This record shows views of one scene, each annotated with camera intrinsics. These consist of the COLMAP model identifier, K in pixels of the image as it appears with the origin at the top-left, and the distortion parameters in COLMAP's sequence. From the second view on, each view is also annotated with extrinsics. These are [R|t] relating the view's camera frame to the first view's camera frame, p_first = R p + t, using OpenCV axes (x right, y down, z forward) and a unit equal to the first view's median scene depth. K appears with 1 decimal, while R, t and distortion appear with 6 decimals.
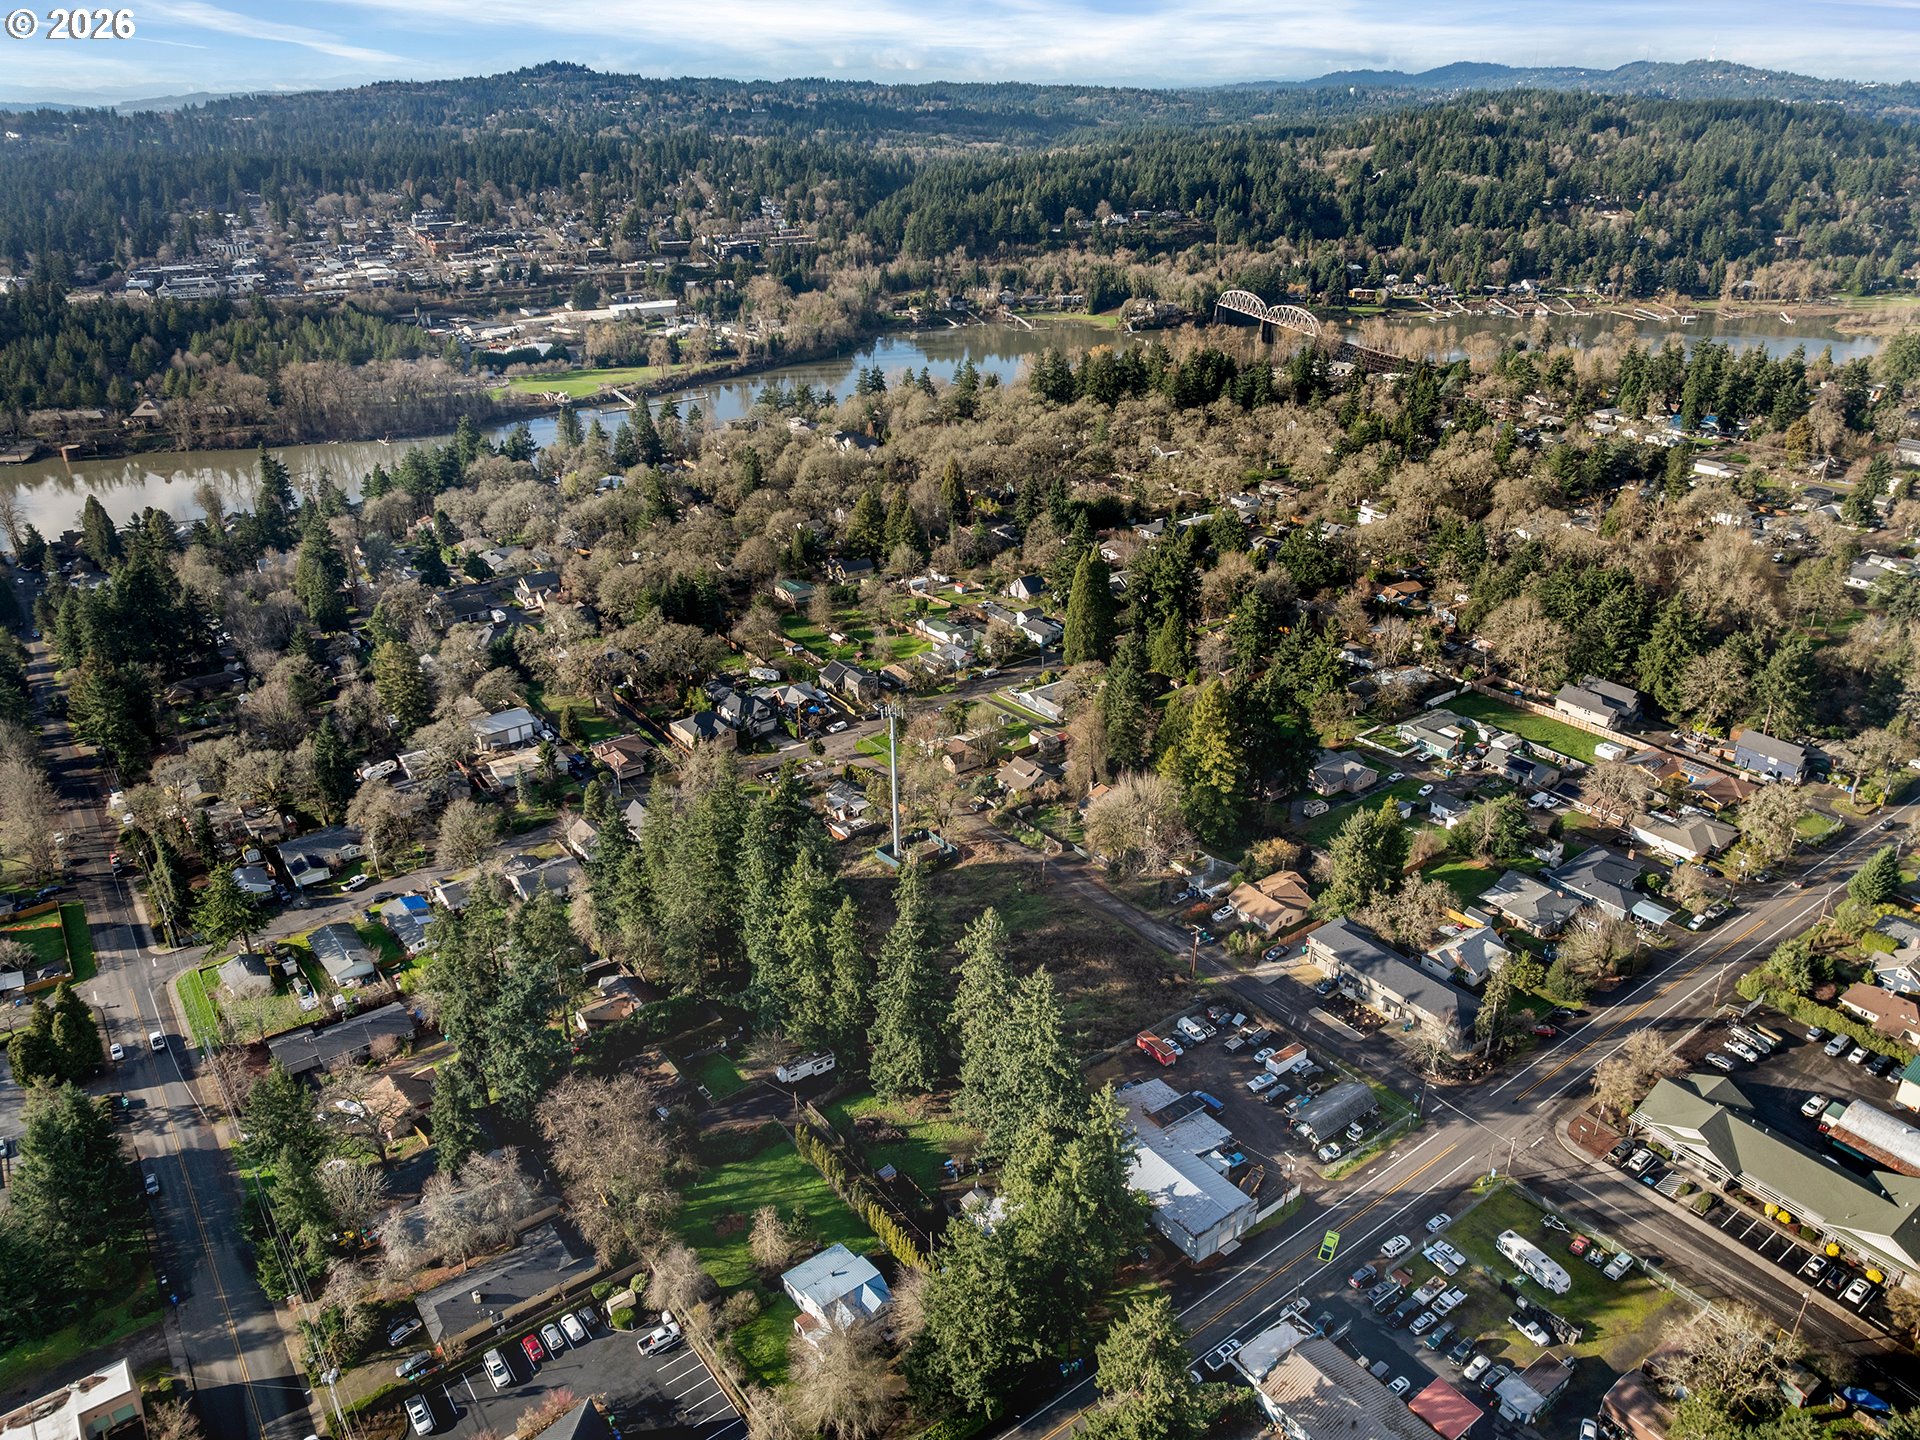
lens RADIAL K [[1355.2, 0, 960.0], [0, 1355.2, 720.0], [0, 0, 1]] dist [-0.037086, 0.000060]
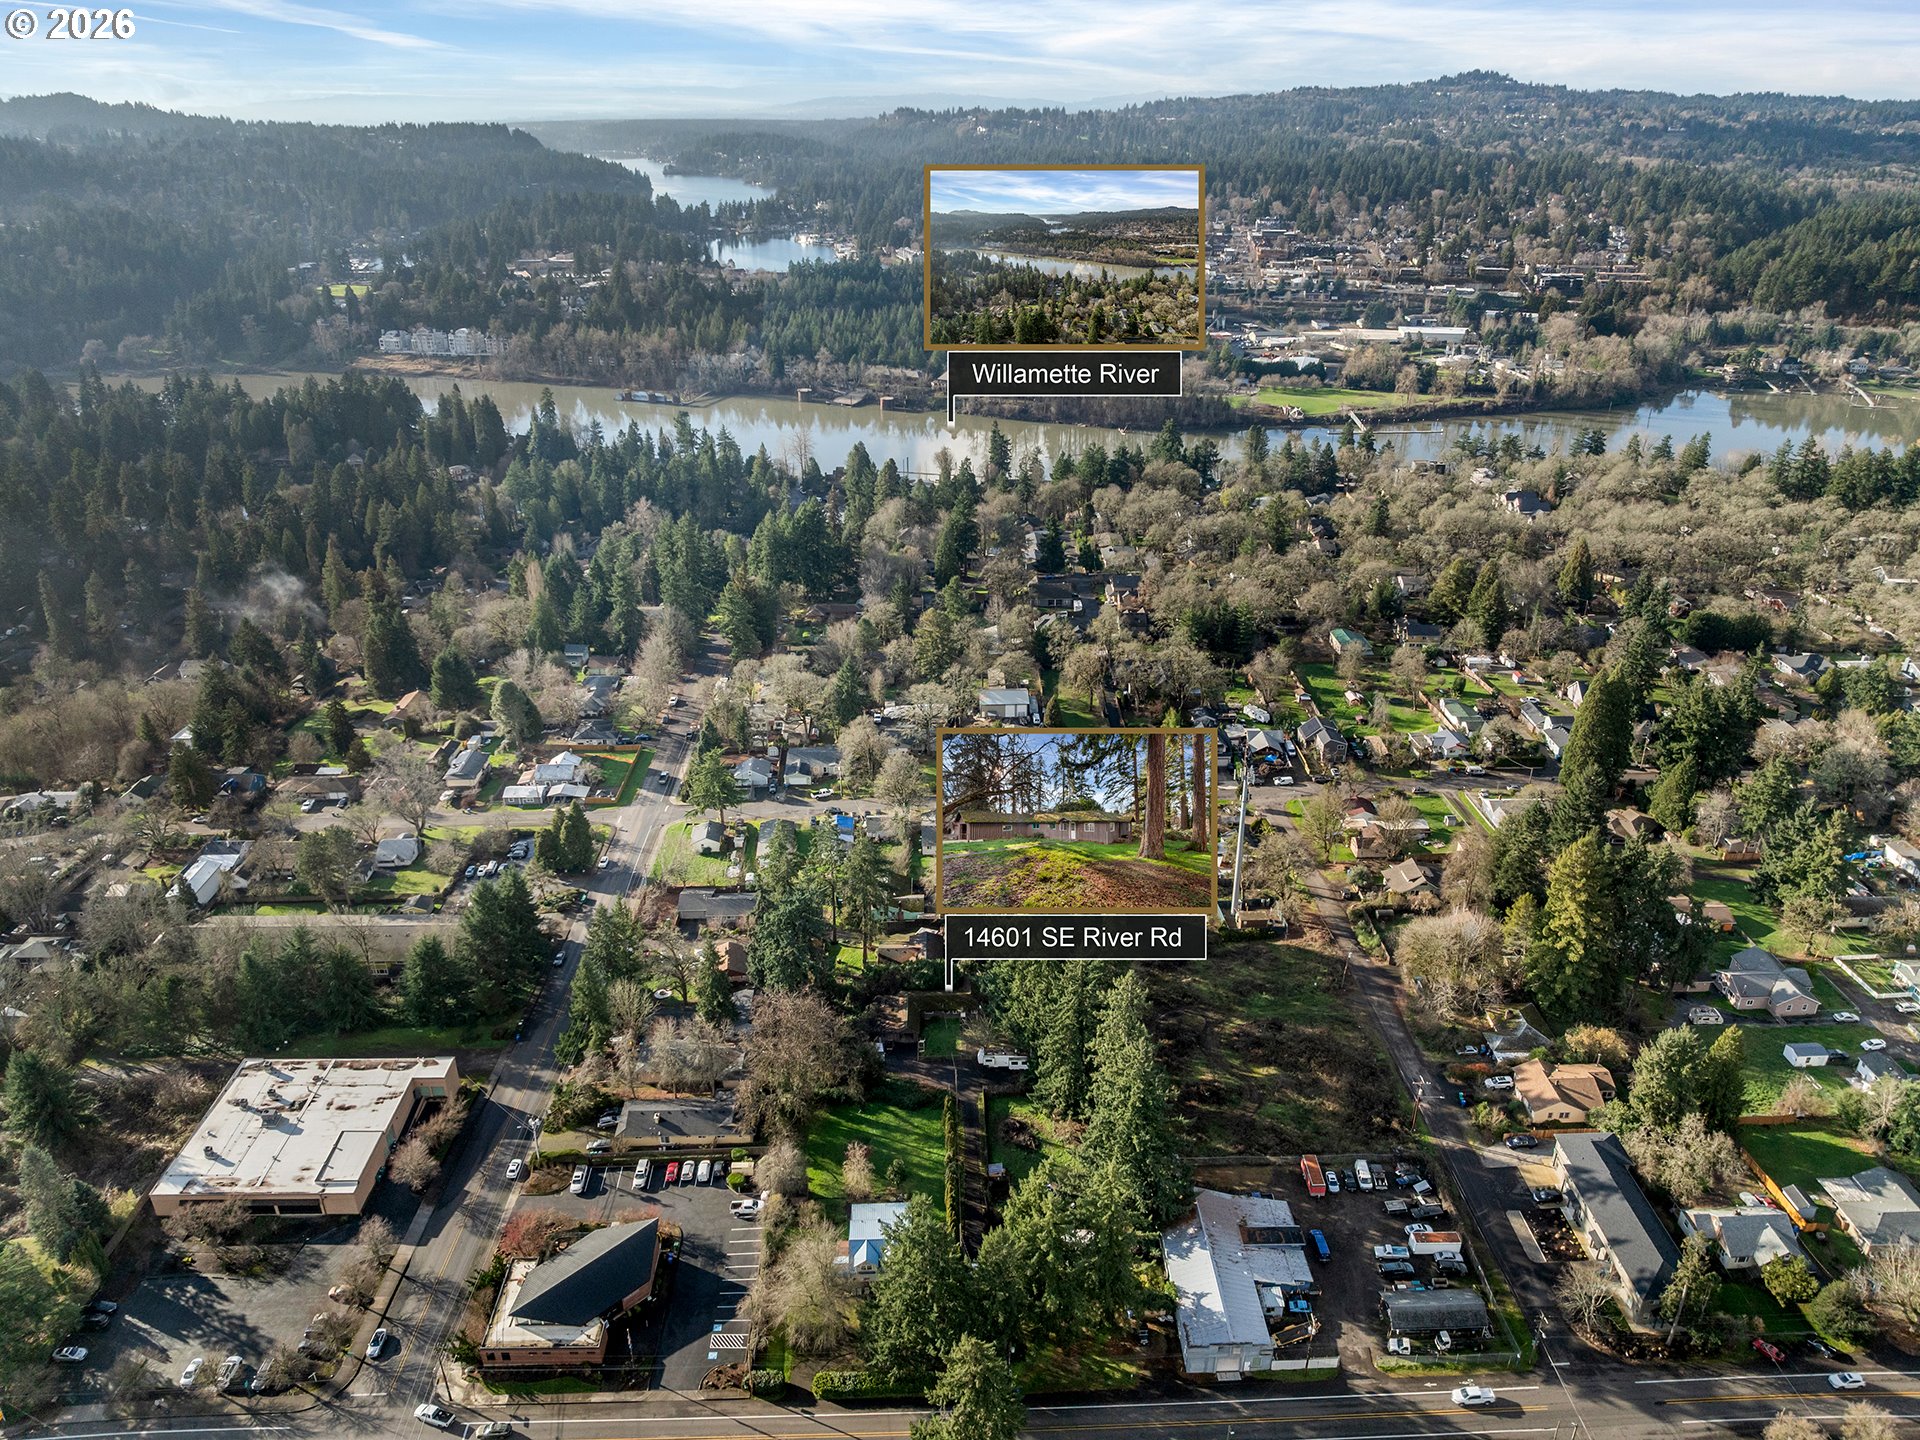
lens RADIAL K [[1355.2, 0, 960.0], [0, 1355.2, 720.0], [0, 0, 1]] dist [-0.037086, 0.000060]
pose [[0.816065, 0.245294, -0.523325, 0.207291], [-0.246478, 0.966706, 0.068761, -0.043819], [0.522768, 0.072875, 0.849354, 0.013261]]
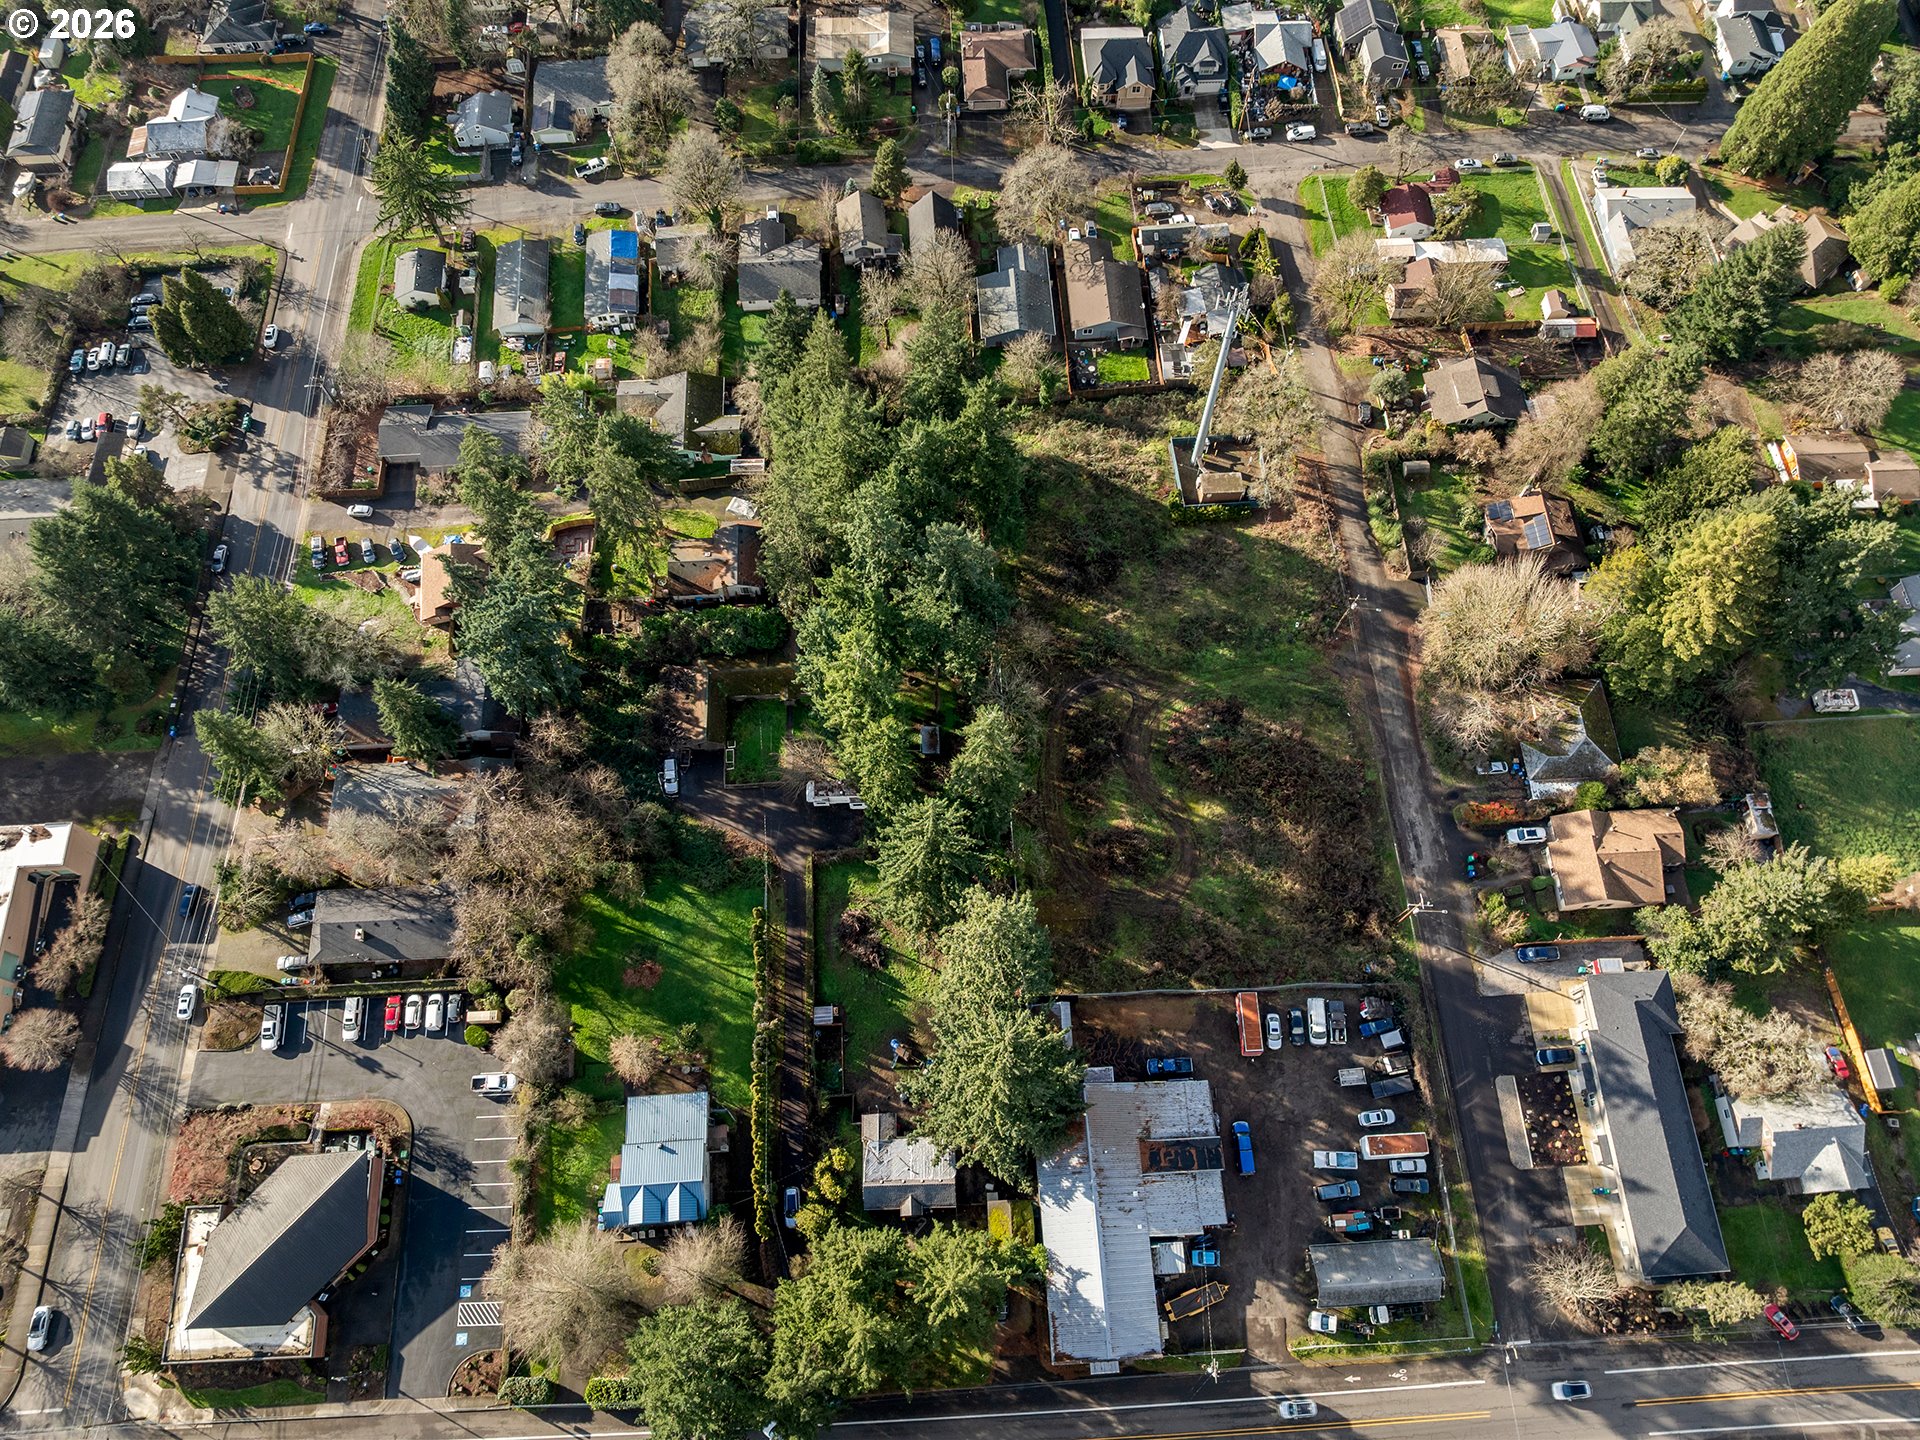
lens RADIAL K [[1355.2, 0, 960.0], [0, 1355.2, 720.0], [0, 0, 1]] dist [-0.037086, 0.000060]
pose [[0.834302, 0.505761, -0.219420, 0.052510], [-0.237295, 0.688681, 0.685135, -0.185688], [0.497625, -0.519542, 0.694583, 0.288941]]
